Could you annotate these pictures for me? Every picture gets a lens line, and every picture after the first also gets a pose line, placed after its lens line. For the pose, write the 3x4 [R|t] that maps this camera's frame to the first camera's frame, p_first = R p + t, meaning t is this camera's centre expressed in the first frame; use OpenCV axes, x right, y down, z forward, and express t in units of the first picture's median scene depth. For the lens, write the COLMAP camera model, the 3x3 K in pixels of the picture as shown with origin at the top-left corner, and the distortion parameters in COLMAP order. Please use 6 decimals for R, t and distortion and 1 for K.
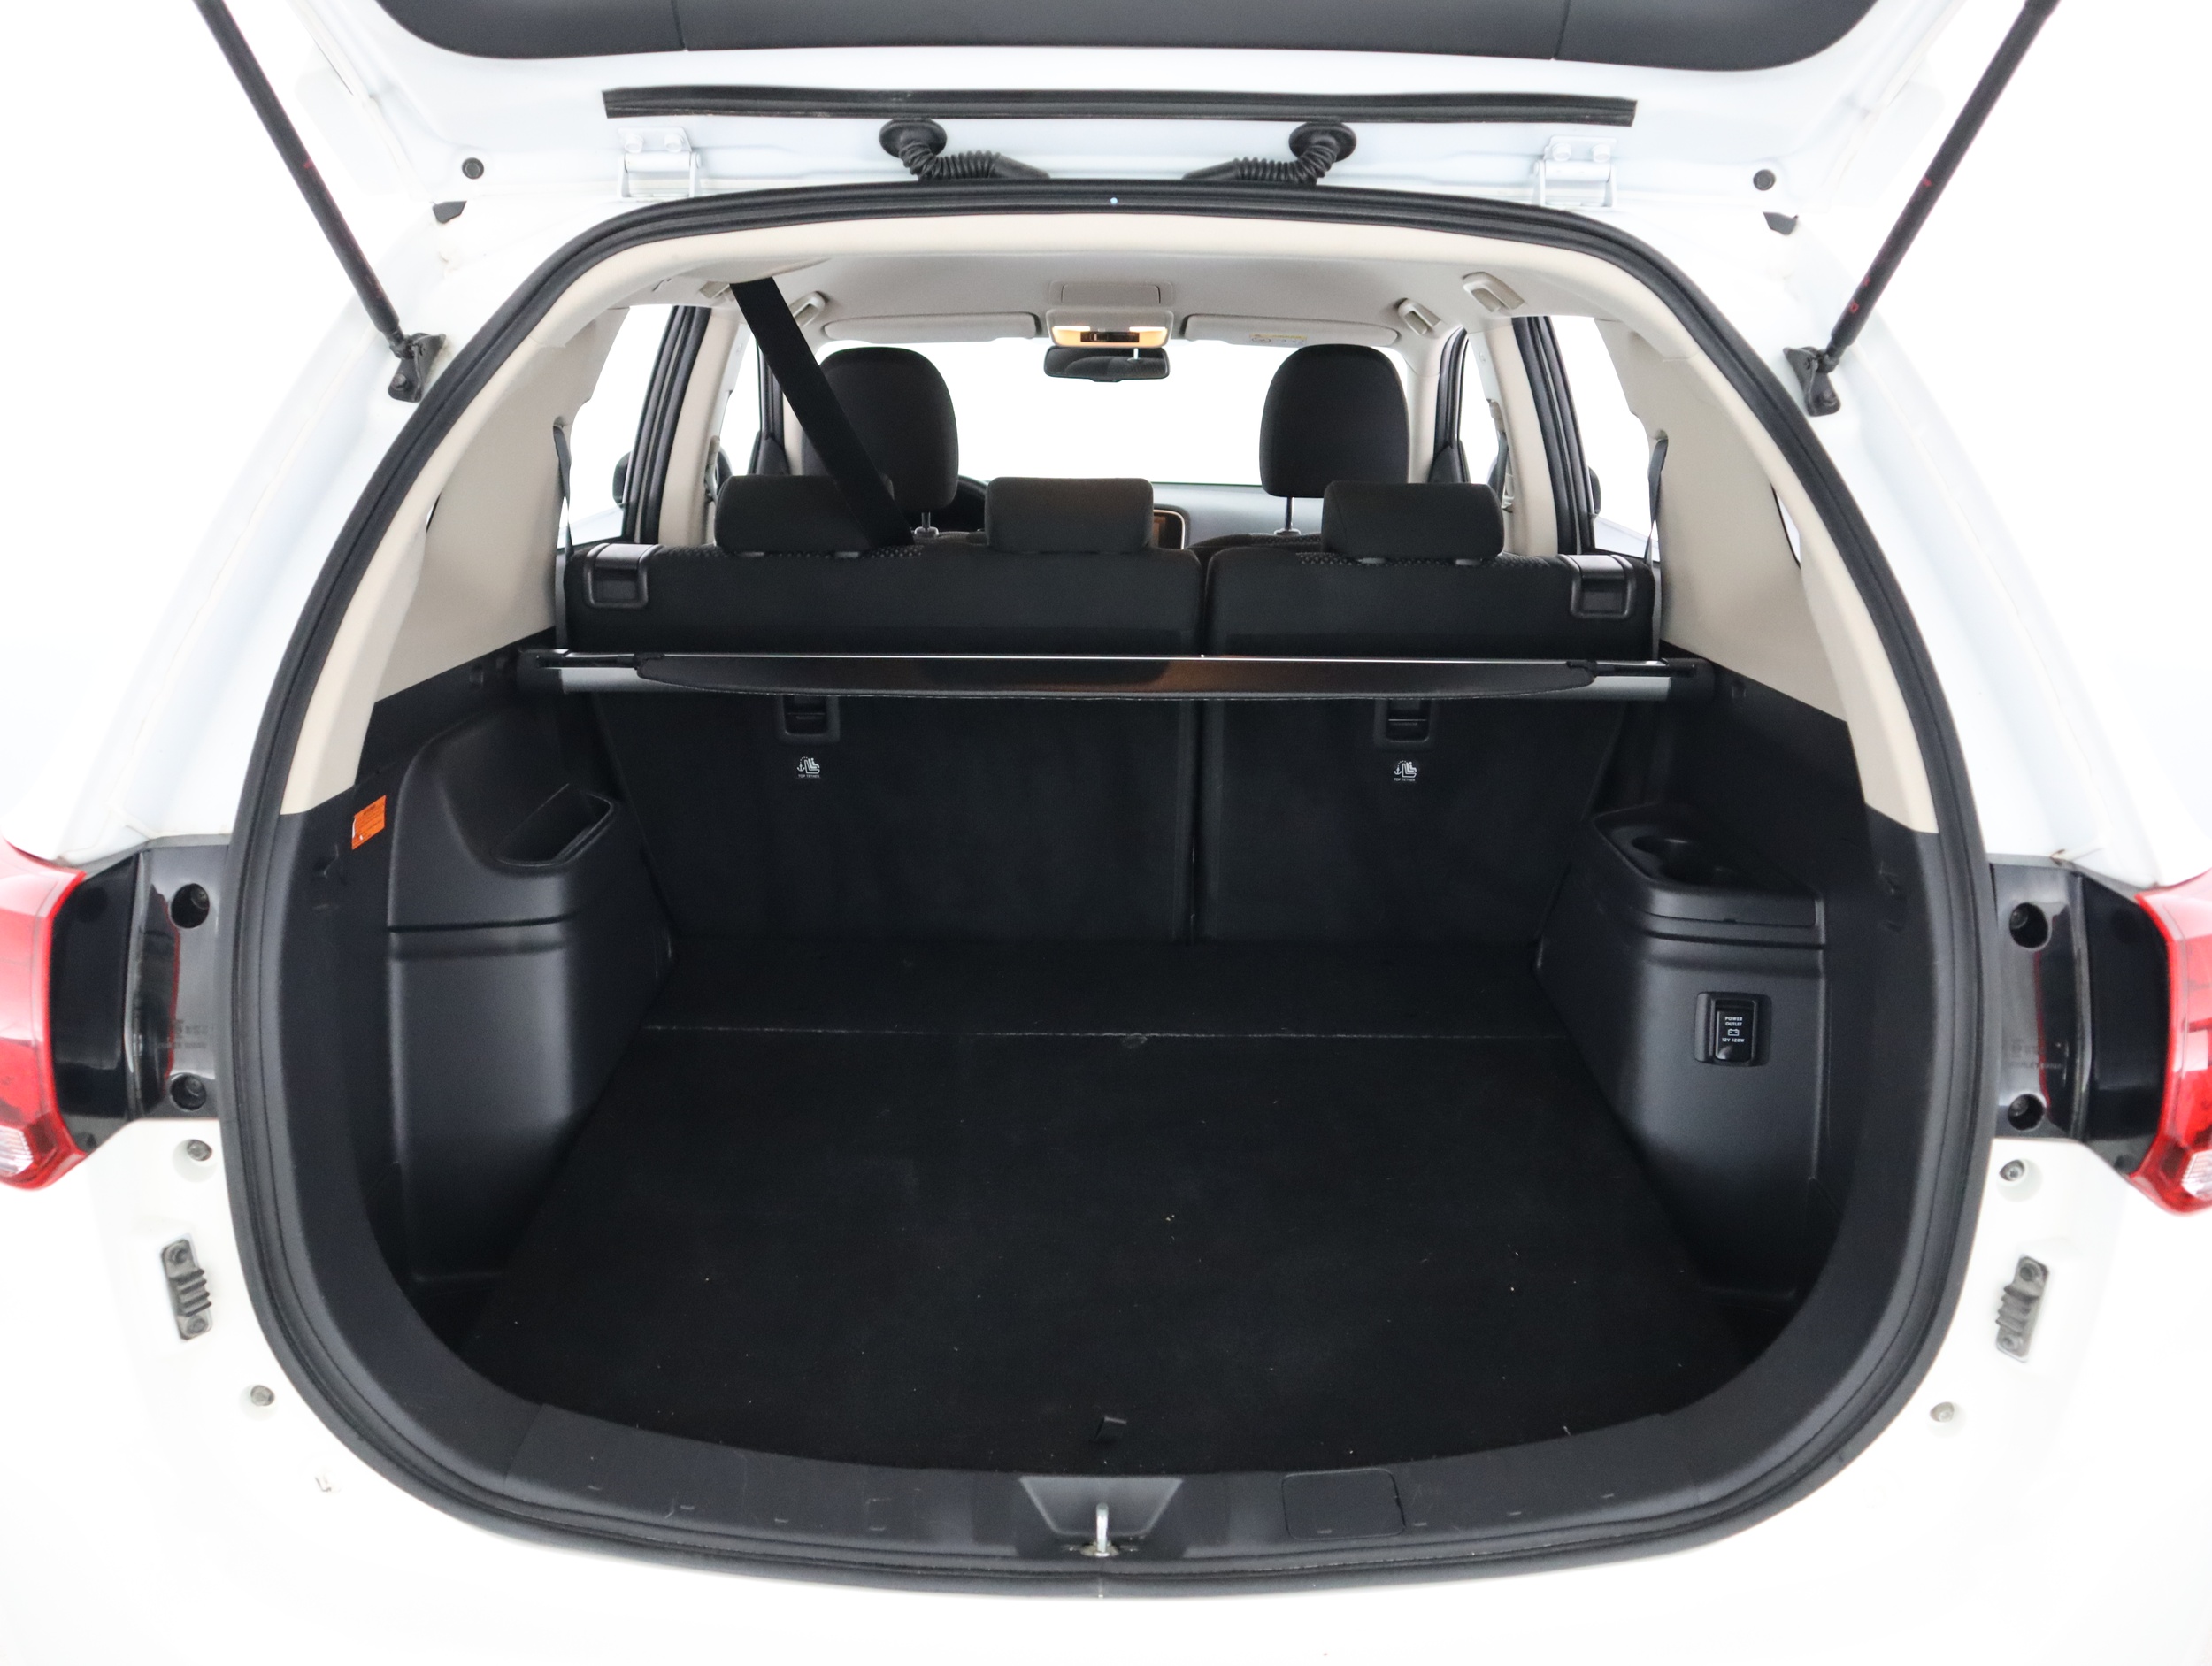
lens RADIAL K [[1747.9, 0, 1106.0], [0, 1747.9, 833.0], [0, 0, 1]] dist [-0.124395, 0.083328]
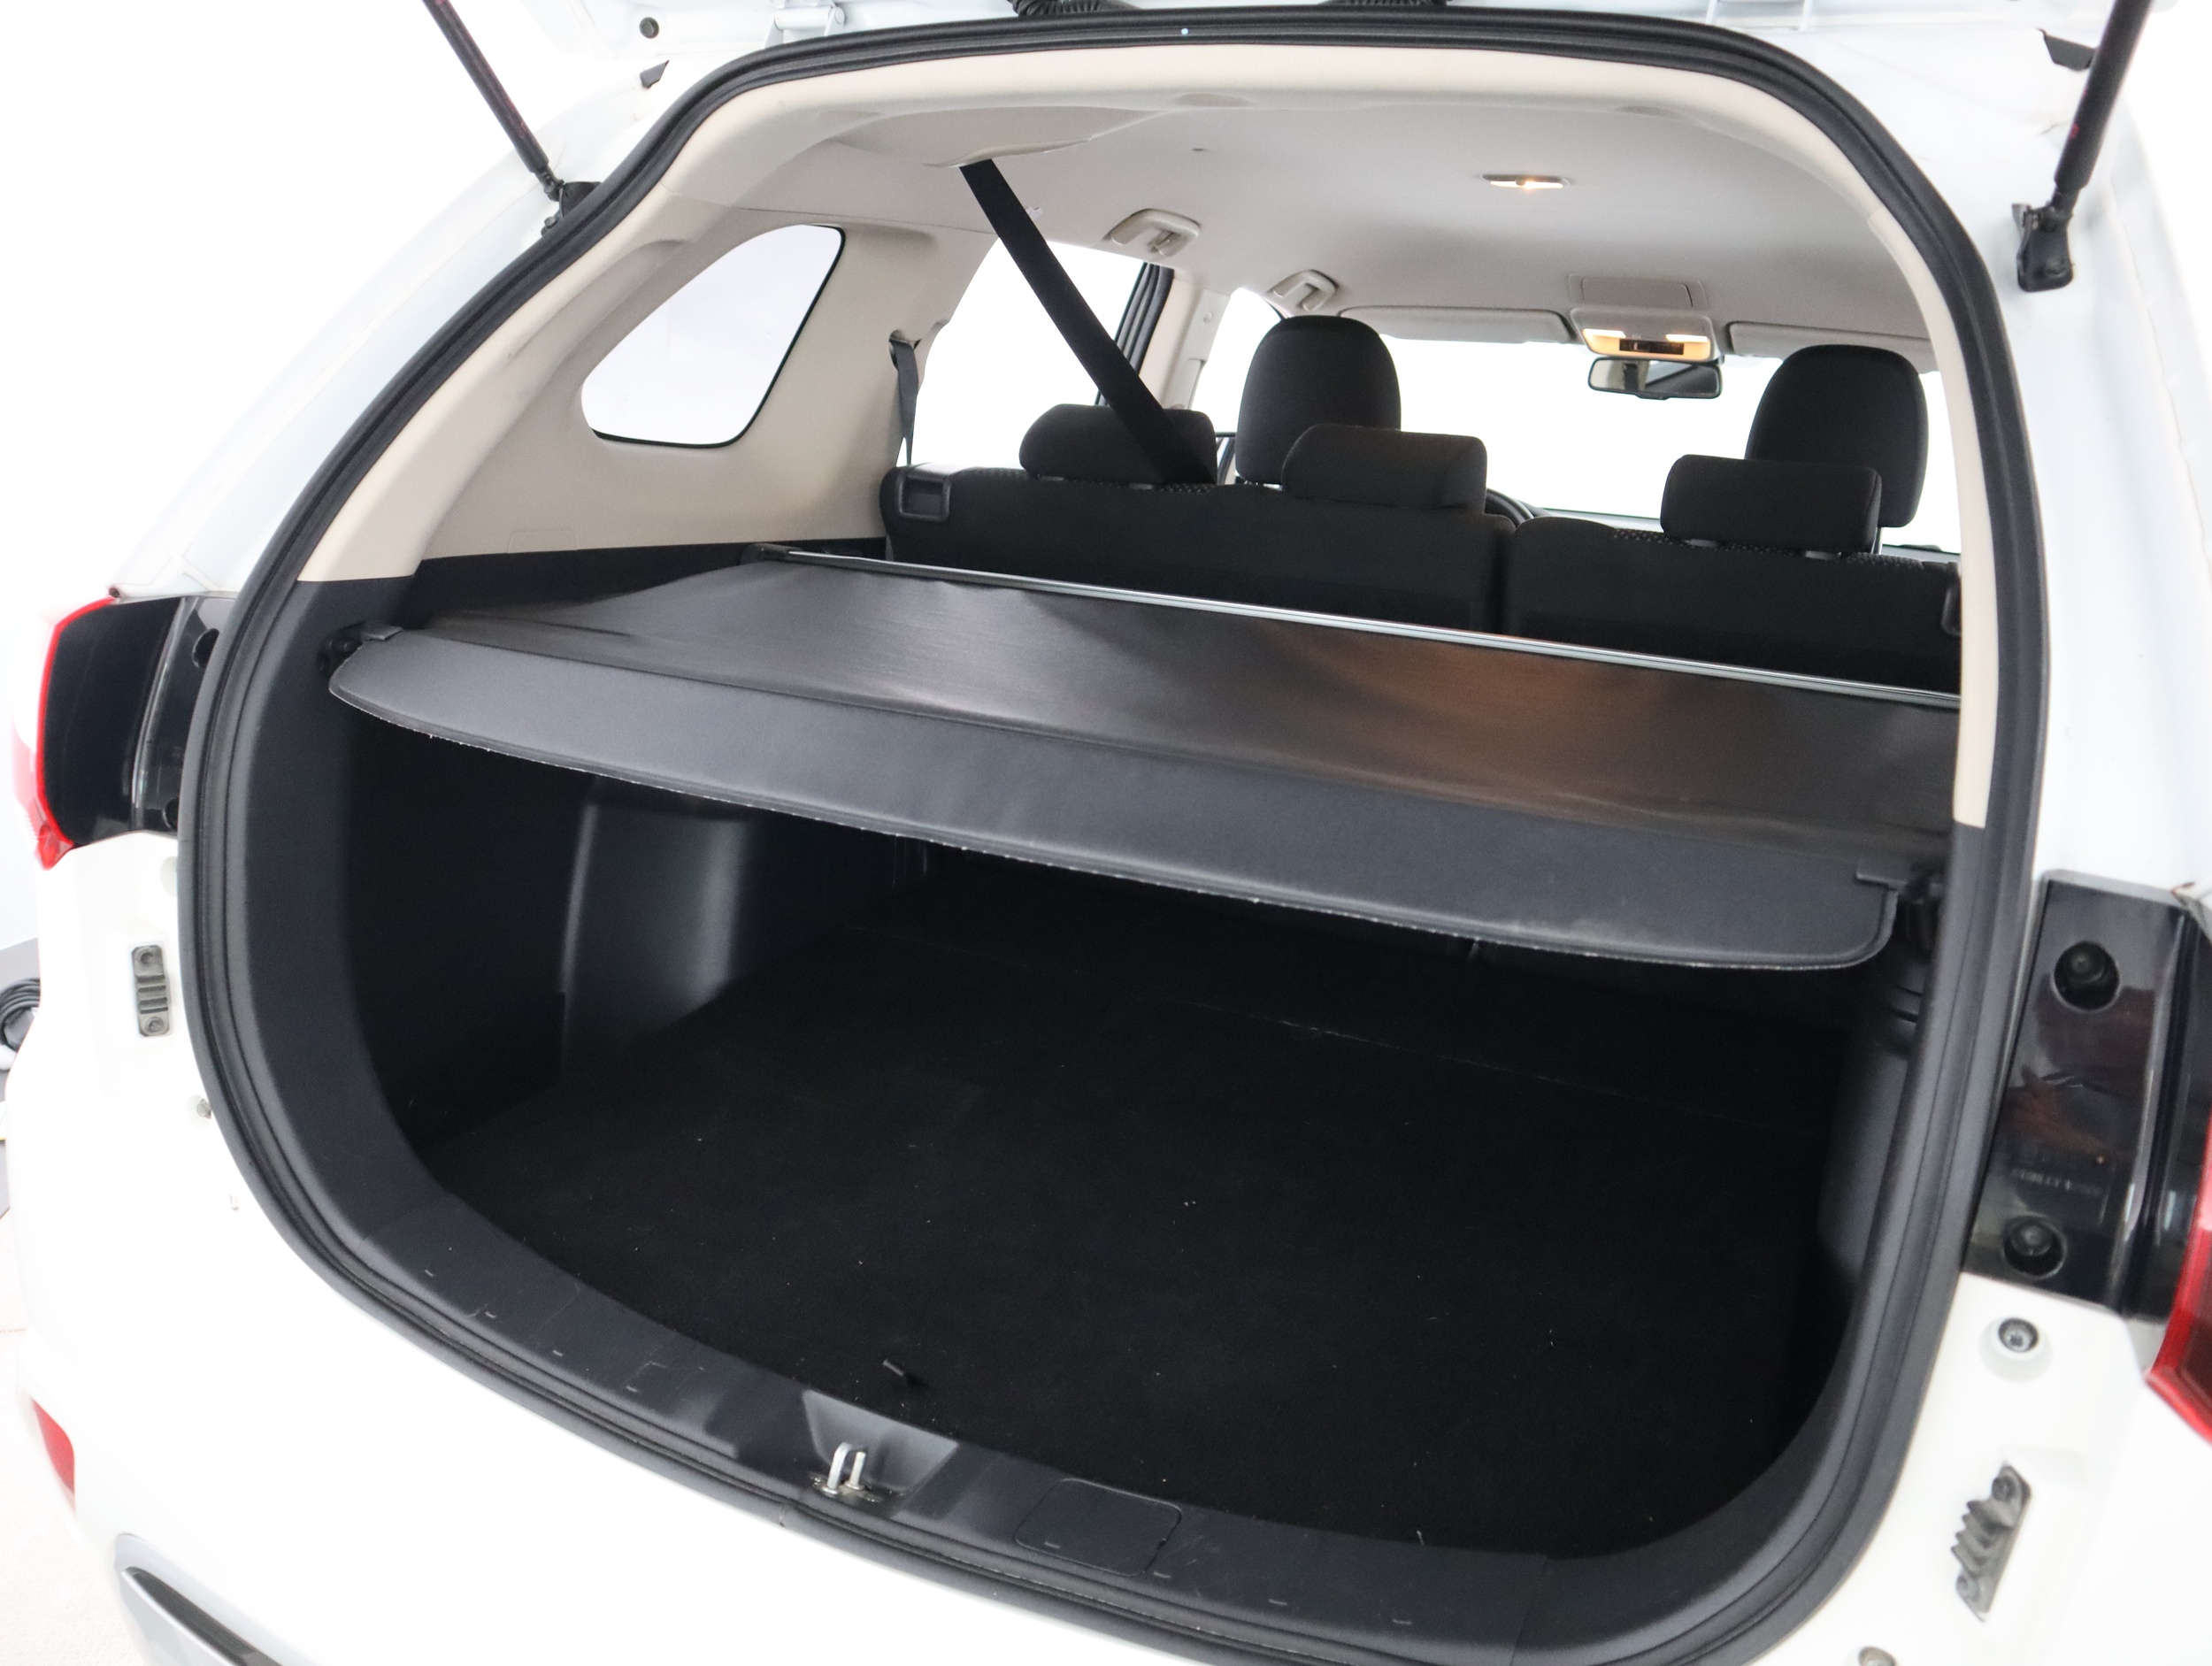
lens RADIAL K [[1747.9, 0, 1106.0], [0, 1747.9, 833.0], [0, 0, 1]] dist [-0.124395, 0.083328]
pose [[0.900386, 0.153067, -0.407277, 0.393684], [-0.170752, 0.985288, -0.007188, 0.059941], [0.400185, 0.076016, 0.913276, 0.197049]]
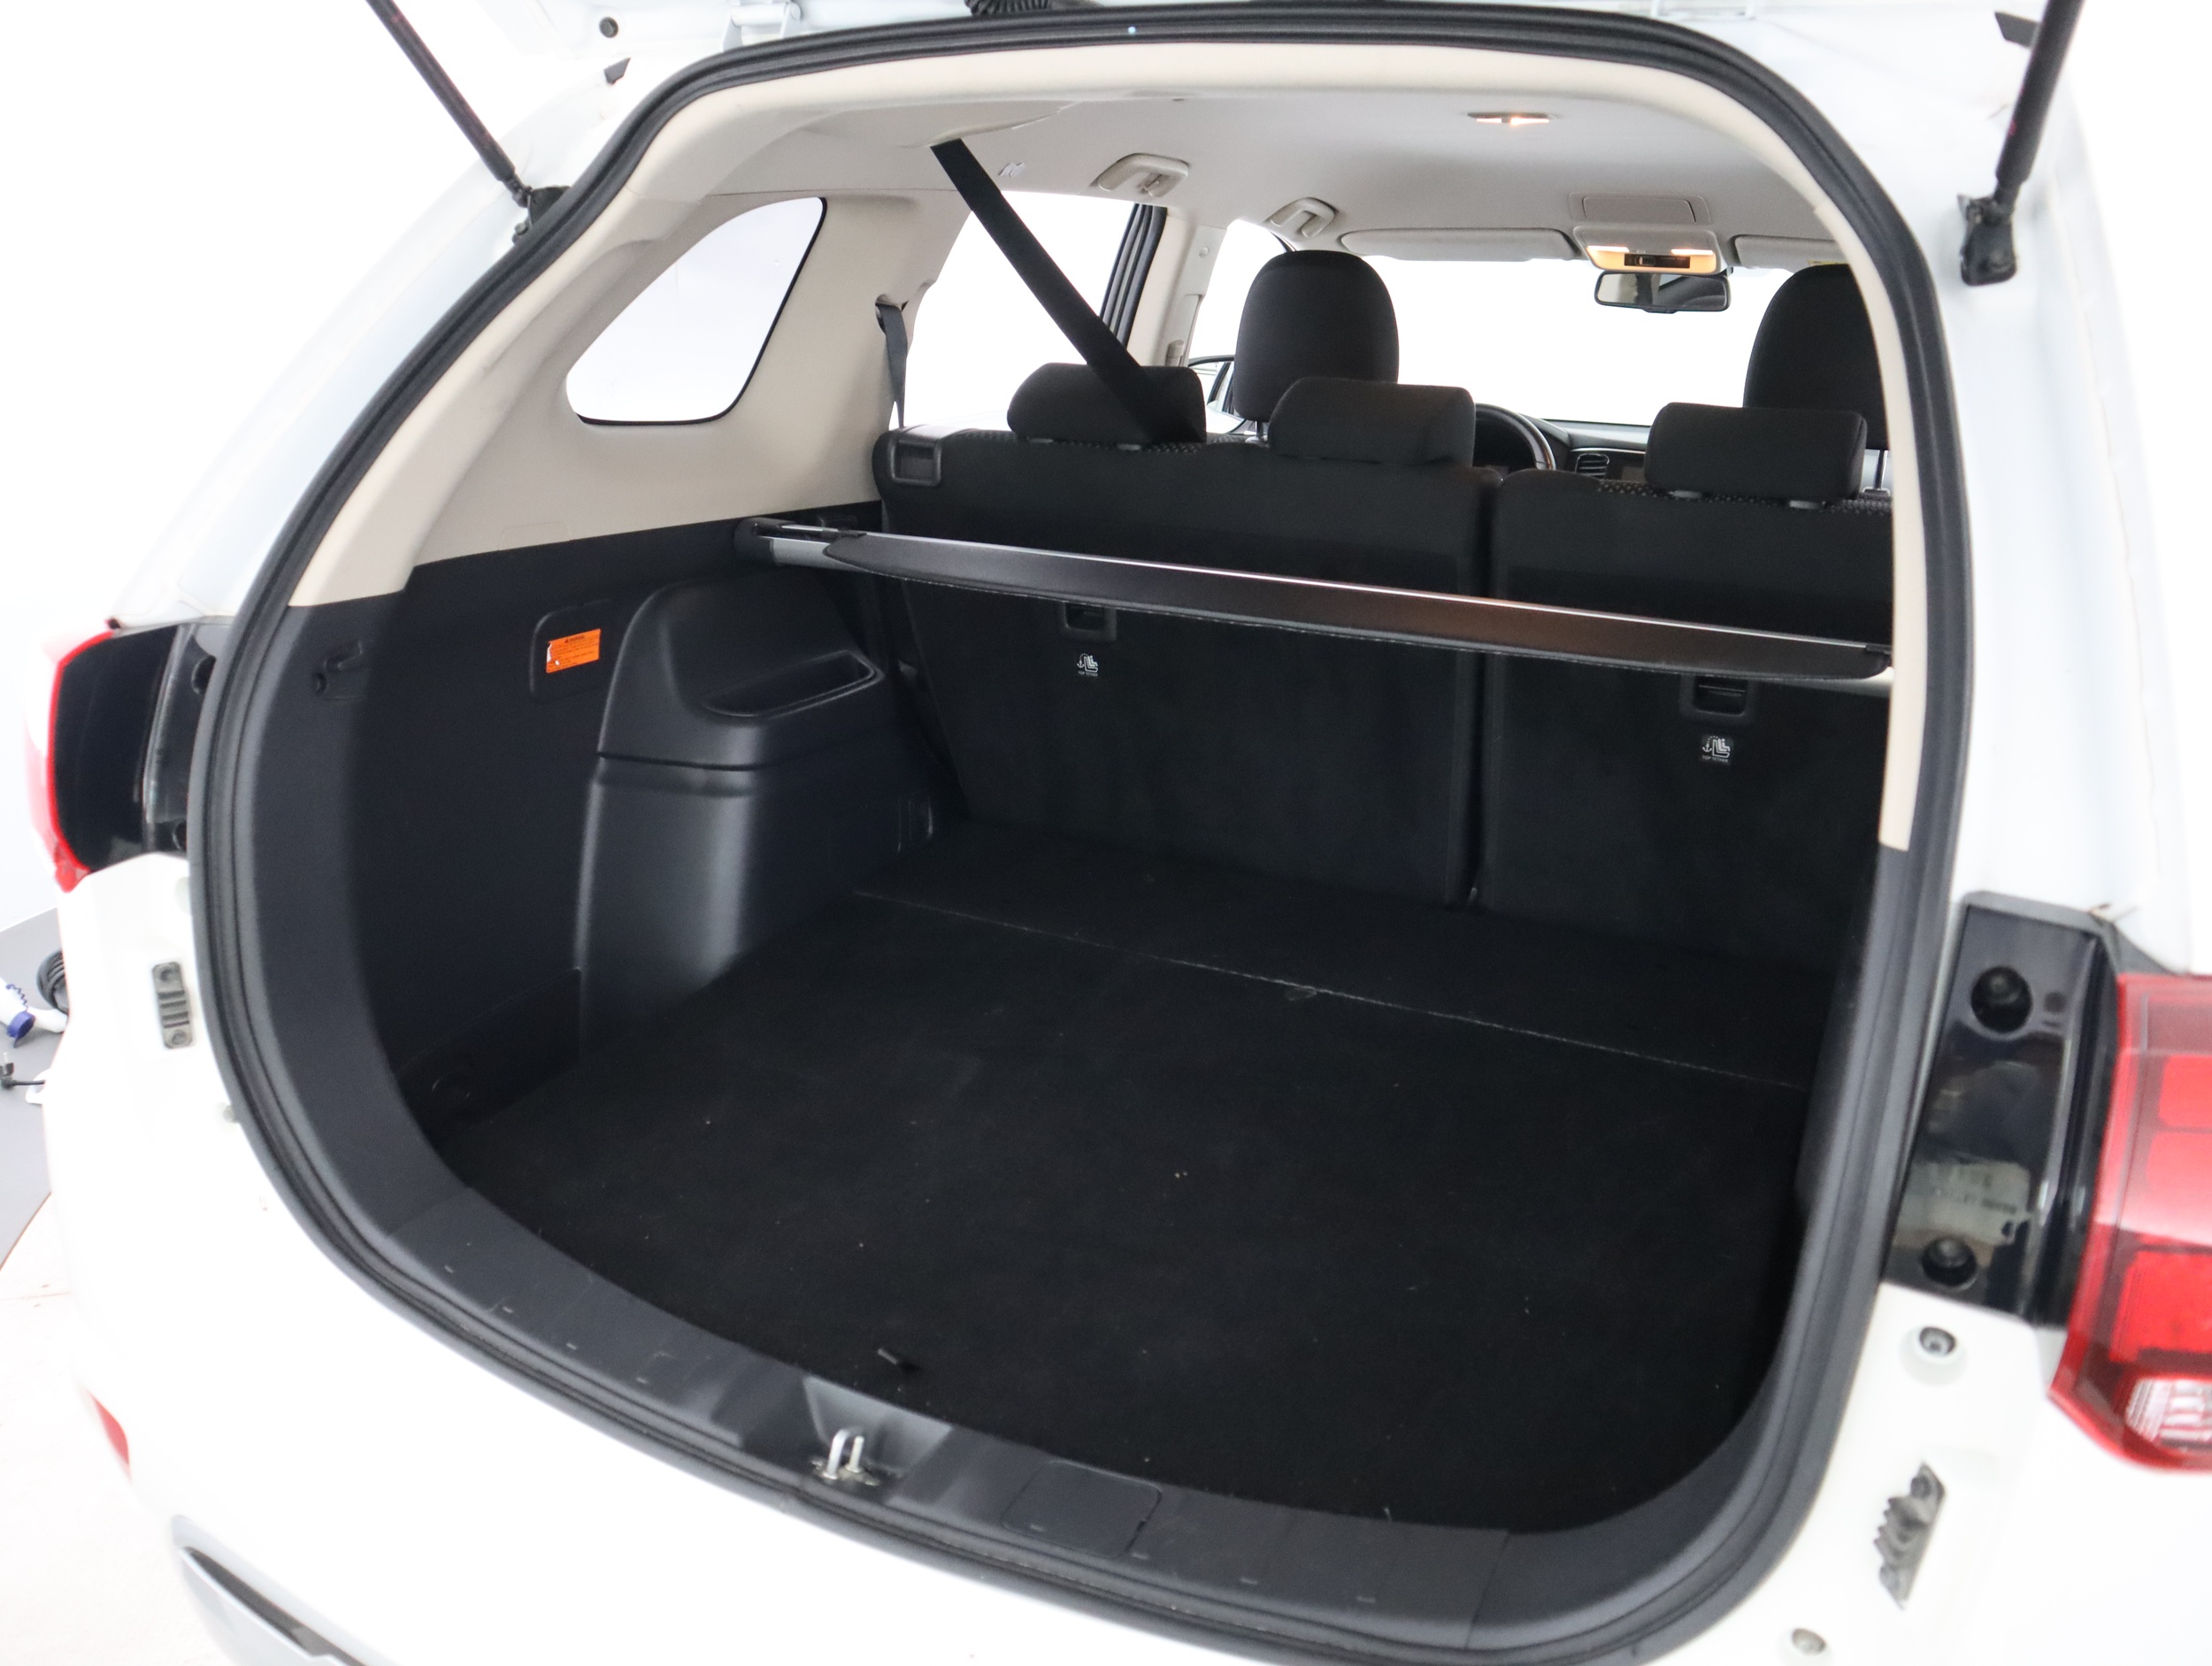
lens RADIAL K [[1747.9, 0, 1106.0], [0, 1747.9, 833.0], [0, 0, 1]] dist [-0.124395, 0.083328]
pose [[0.895104, 0.150241, -0.419782, 0.427307], [-0.140133, 0.988603, 0.055017, 0.000533], [0.423263, 0.009579, 0.905956, 0.189199]]
